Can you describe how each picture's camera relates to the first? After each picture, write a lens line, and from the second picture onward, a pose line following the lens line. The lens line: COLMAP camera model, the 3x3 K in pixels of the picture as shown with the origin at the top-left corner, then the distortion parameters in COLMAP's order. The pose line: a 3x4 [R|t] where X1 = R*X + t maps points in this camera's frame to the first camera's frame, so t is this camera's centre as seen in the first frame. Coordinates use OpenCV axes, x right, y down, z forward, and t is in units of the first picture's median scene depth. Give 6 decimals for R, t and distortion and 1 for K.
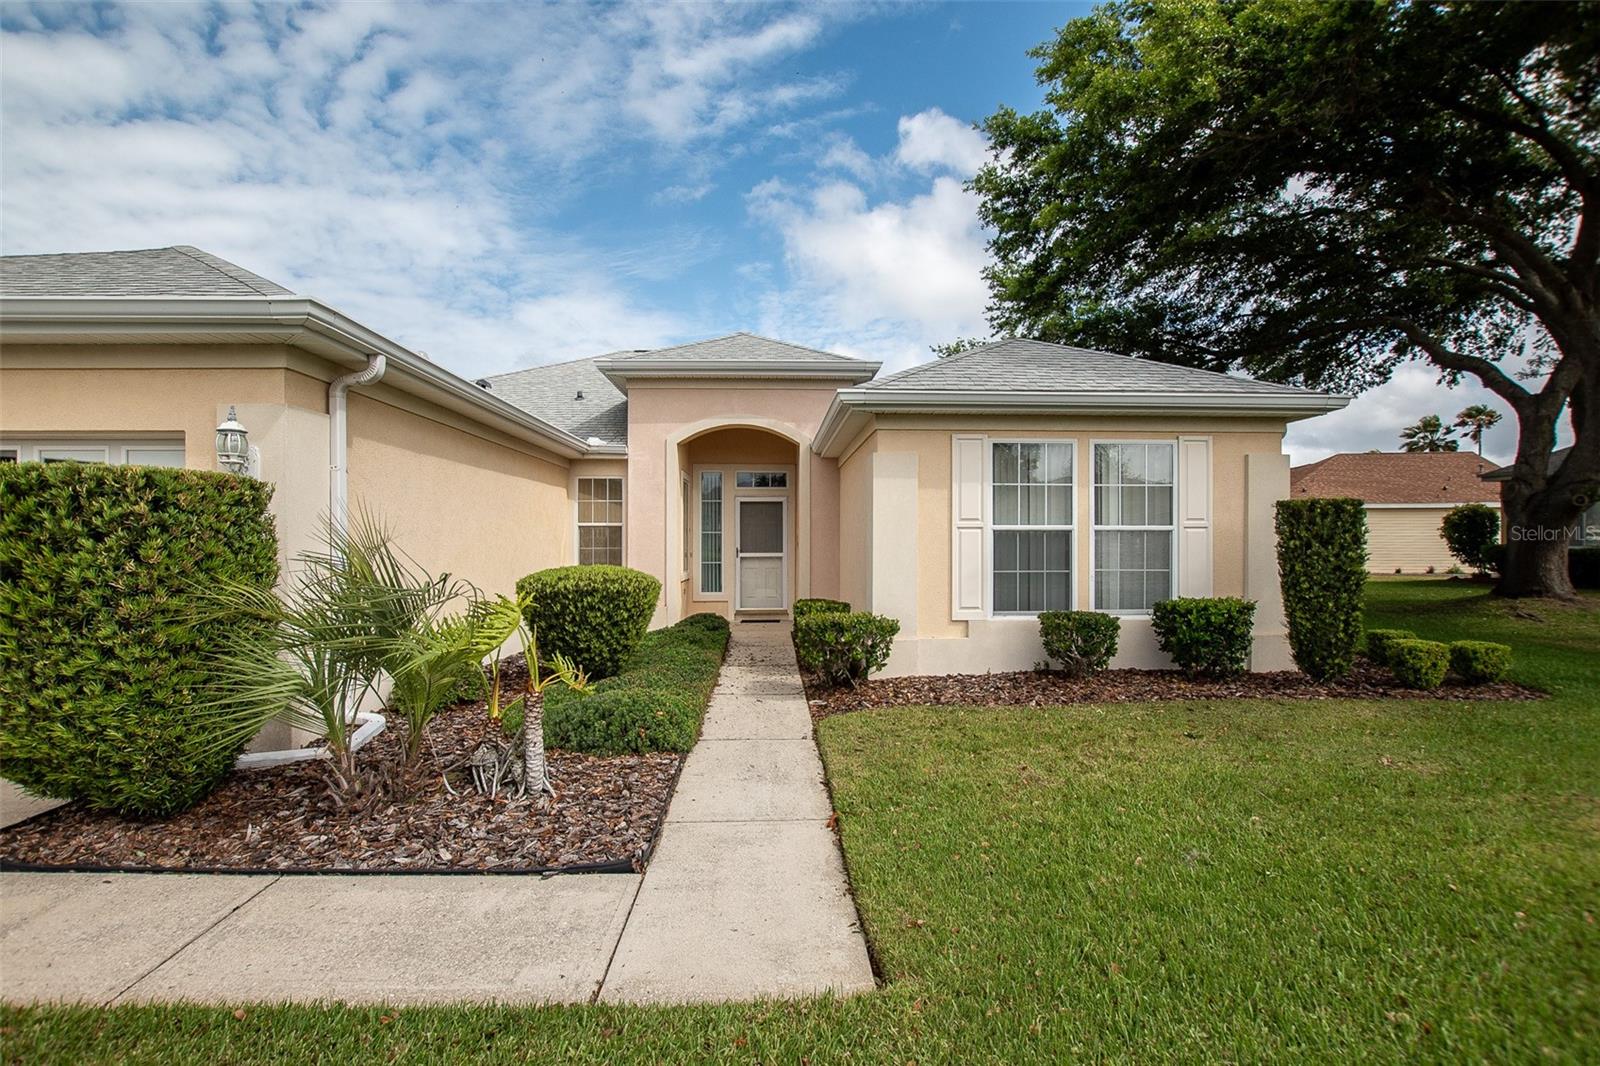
lens RADIAL K [[731.5, 0, 798.7], [0, 731.5, 527.4], [0, 0, 1]] dist [-0.036289, 0.007044]
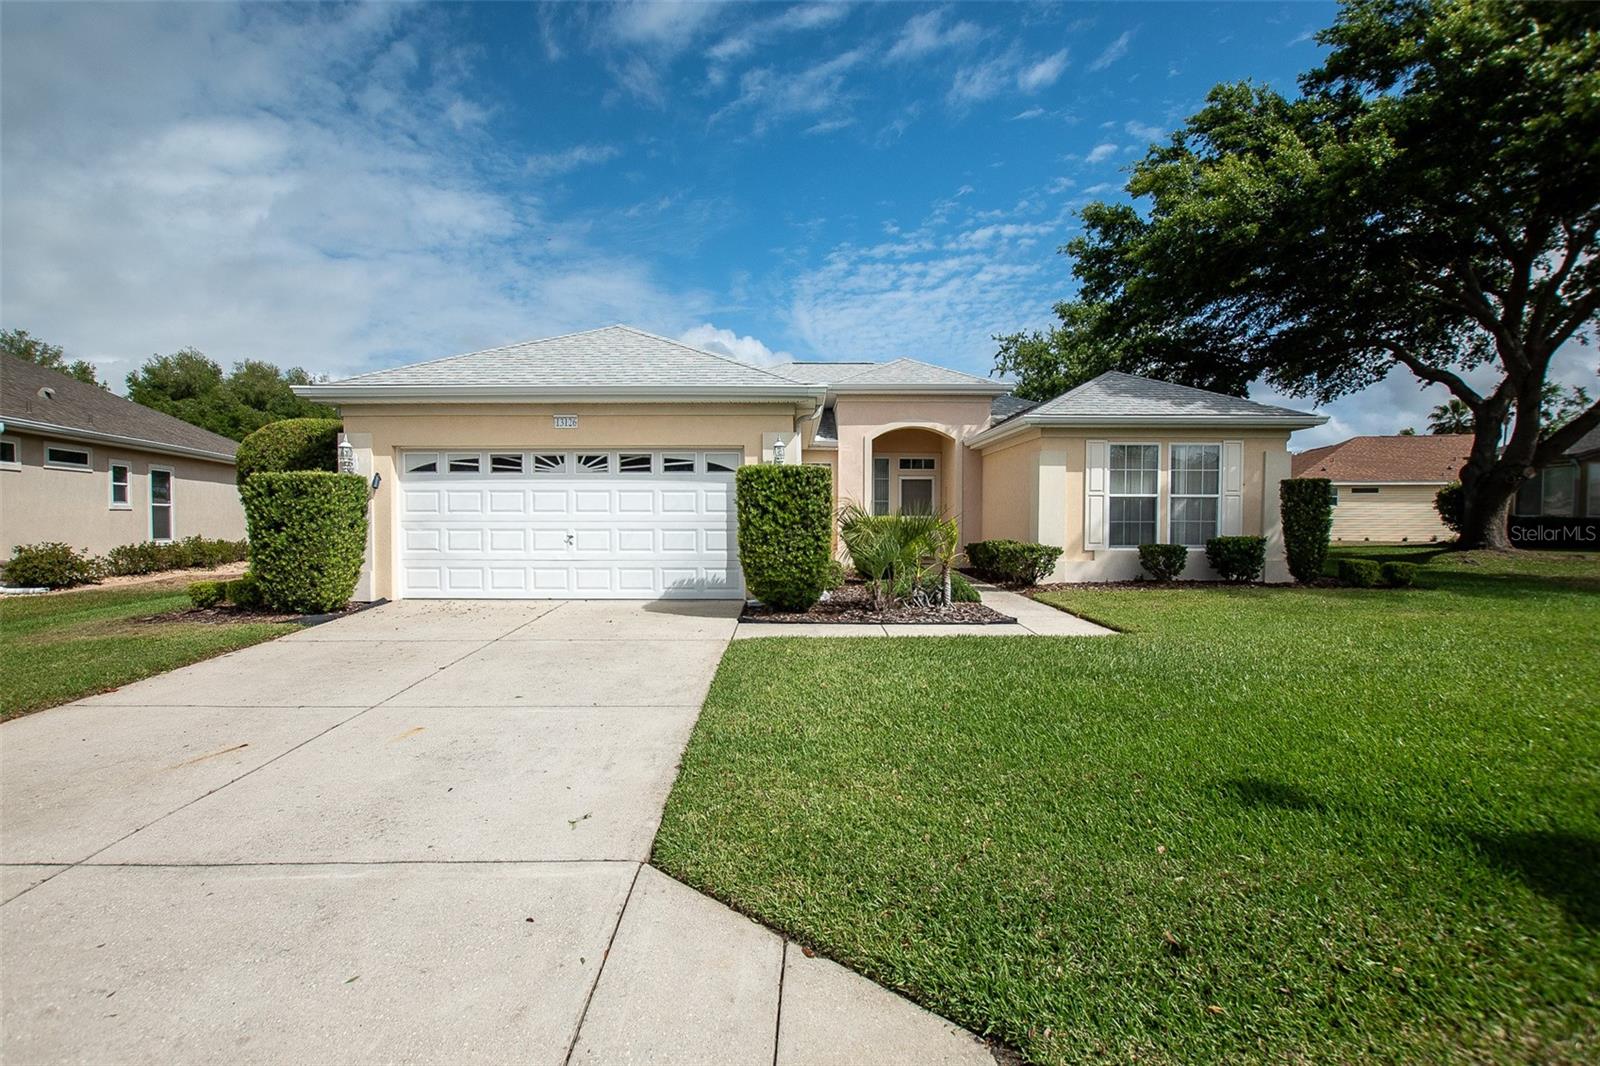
lens RADIAL K [[731.5, 0, 800.7], [0, 731.5, 516.6], [0, 0, 1]] dist [-0.036289, 0.007044]
pose [[0.999439, 0.000069, -0.033480, -0.381023], [0.000384, 0.999908, 0.013524, 0.025012], [0.033478, -0.013530, 0.999348, -0.684054]]
